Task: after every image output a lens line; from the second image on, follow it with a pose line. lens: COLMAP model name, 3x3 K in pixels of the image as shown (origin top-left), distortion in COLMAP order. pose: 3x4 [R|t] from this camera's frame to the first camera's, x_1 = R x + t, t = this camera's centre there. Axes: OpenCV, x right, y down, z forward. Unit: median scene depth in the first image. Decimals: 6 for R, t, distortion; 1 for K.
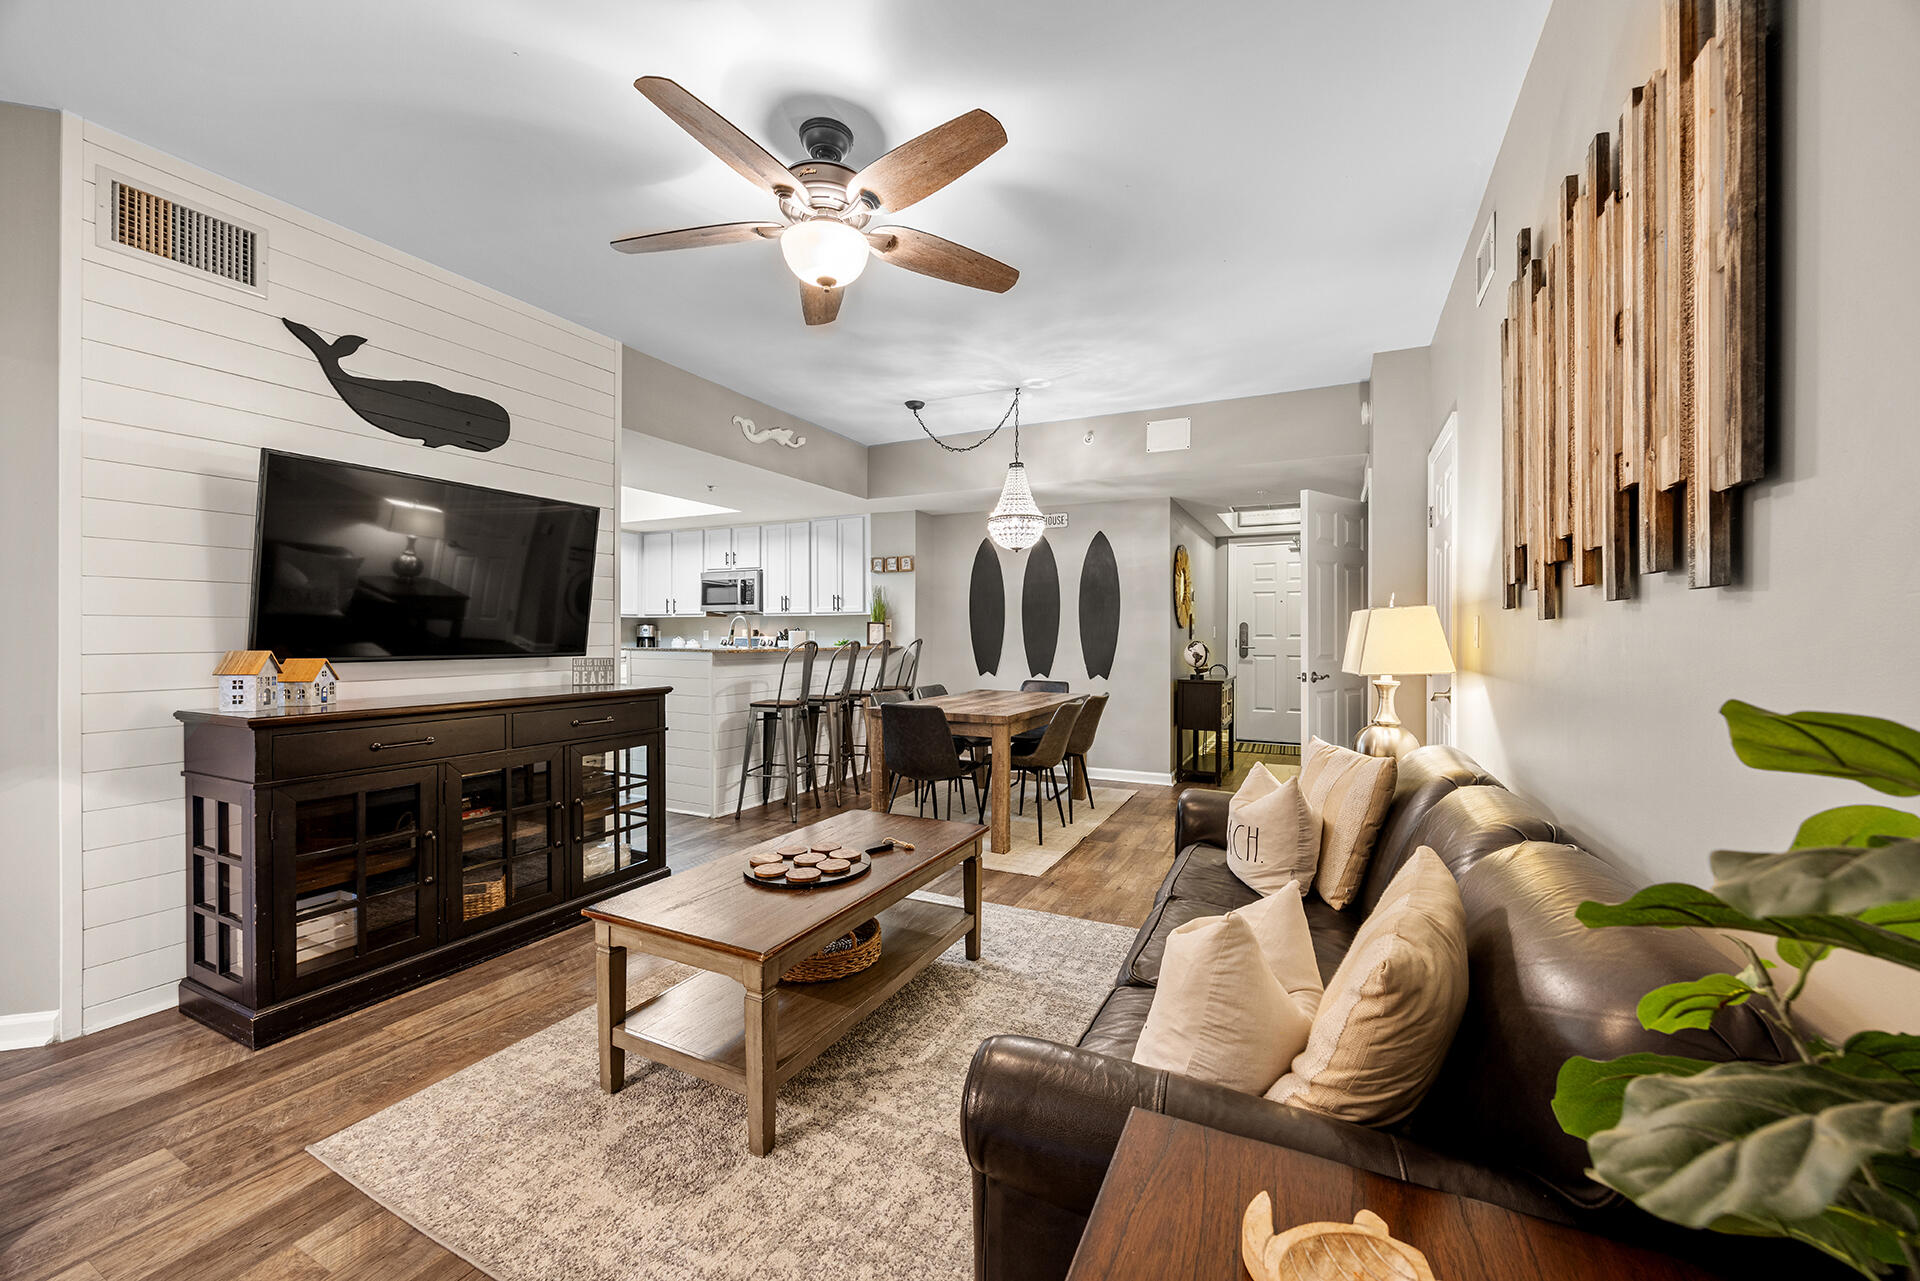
lens RADIAL K [[742.9, 0, 960.0], [0, 742.9, 640.5], [0, 0, 1]] dist [0.000189, 0.000065]
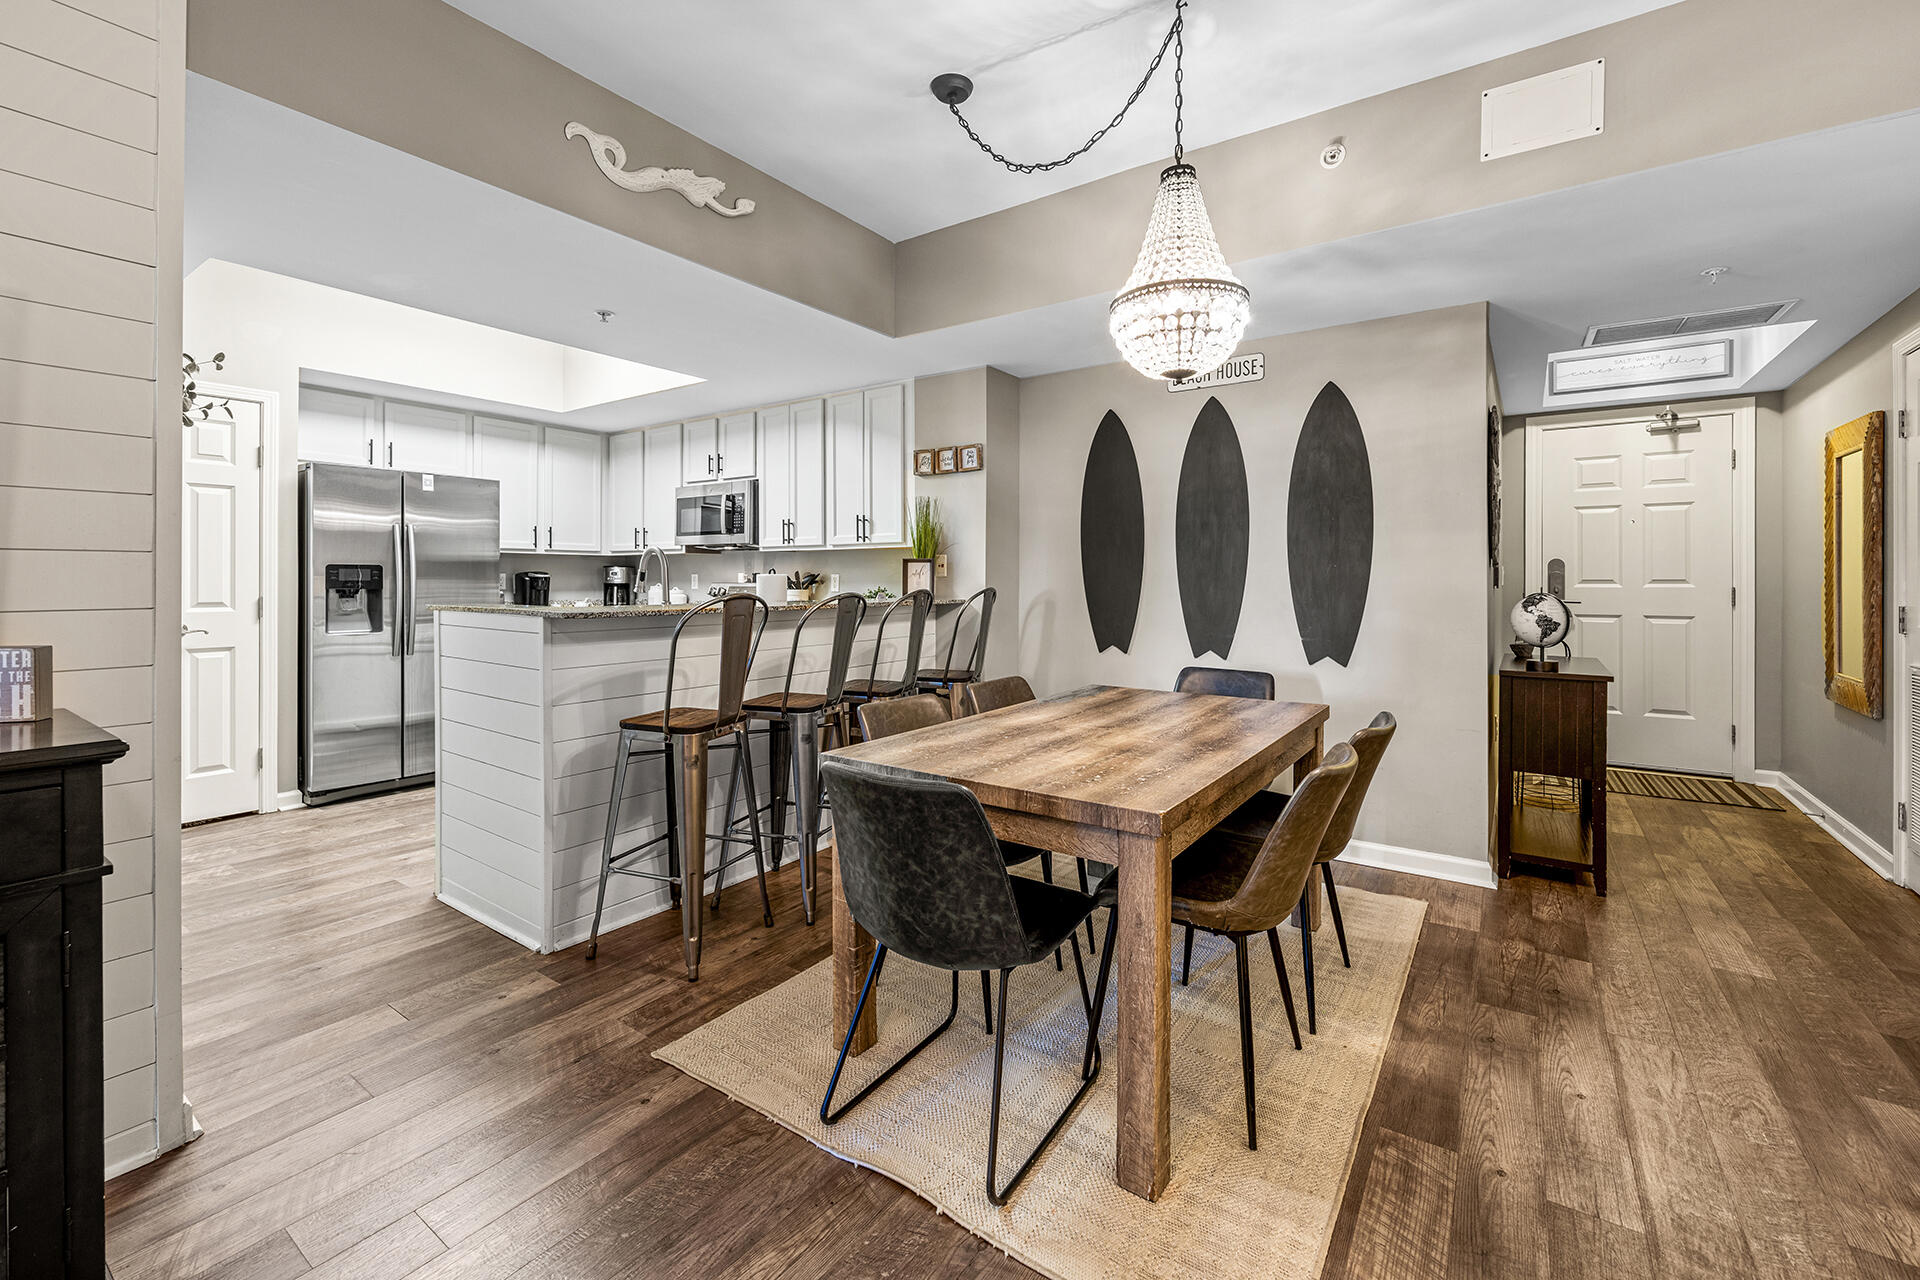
lens RADIAL K [[789.9, 0, 970.1], [0, 789.9, 583.2], [0, 0, 1]] dist [0.000942, 0.000048]
pose [[0.989141, 0.000055, -0.146967, 0.018725], [-0.000482, 0.999996, -0.002865, -0.003962], [0.146967, 0.002905, 0.989137, 0.405182]]
